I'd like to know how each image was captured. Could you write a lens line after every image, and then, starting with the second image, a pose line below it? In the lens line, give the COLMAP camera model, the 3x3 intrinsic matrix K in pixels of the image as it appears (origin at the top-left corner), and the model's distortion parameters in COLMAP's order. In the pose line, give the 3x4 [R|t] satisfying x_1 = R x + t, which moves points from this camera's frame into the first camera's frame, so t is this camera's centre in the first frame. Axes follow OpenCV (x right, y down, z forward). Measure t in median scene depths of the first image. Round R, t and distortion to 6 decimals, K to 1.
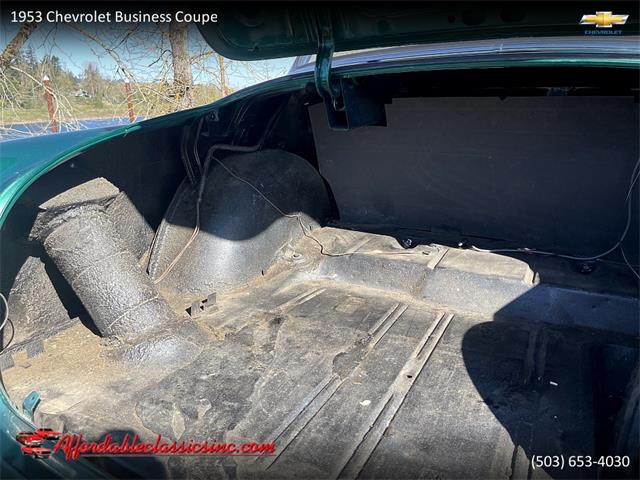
lens RADIAL K [[487.4, 0, 321.6], [0, 487.4, 235.9], [0, 0, 1]] dist [0.051869, -0.000154]
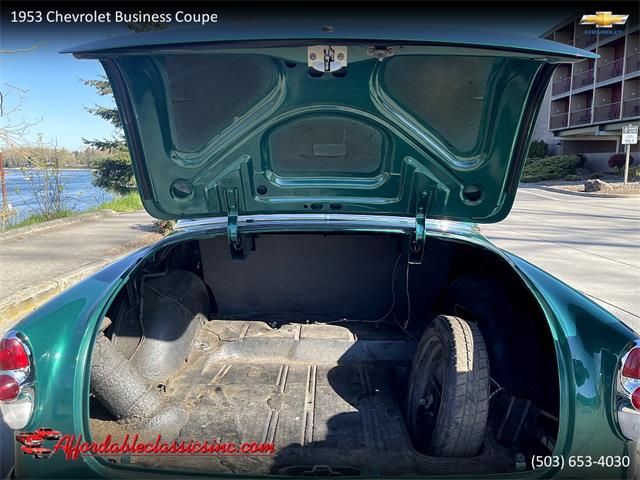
lens RADIAL K [[487.4, 0, 322.1], [0, 487.4, 240.3], [0, 0, 1]] dist [0.051869, -0.000154]
pose [[0.901773, -0.059348, 0.428115, -0.363945], [0.110756, 0.989184, -0.096167, -0.092416], [-0.417777, 0.134138, 0.898593, -0.518820]]
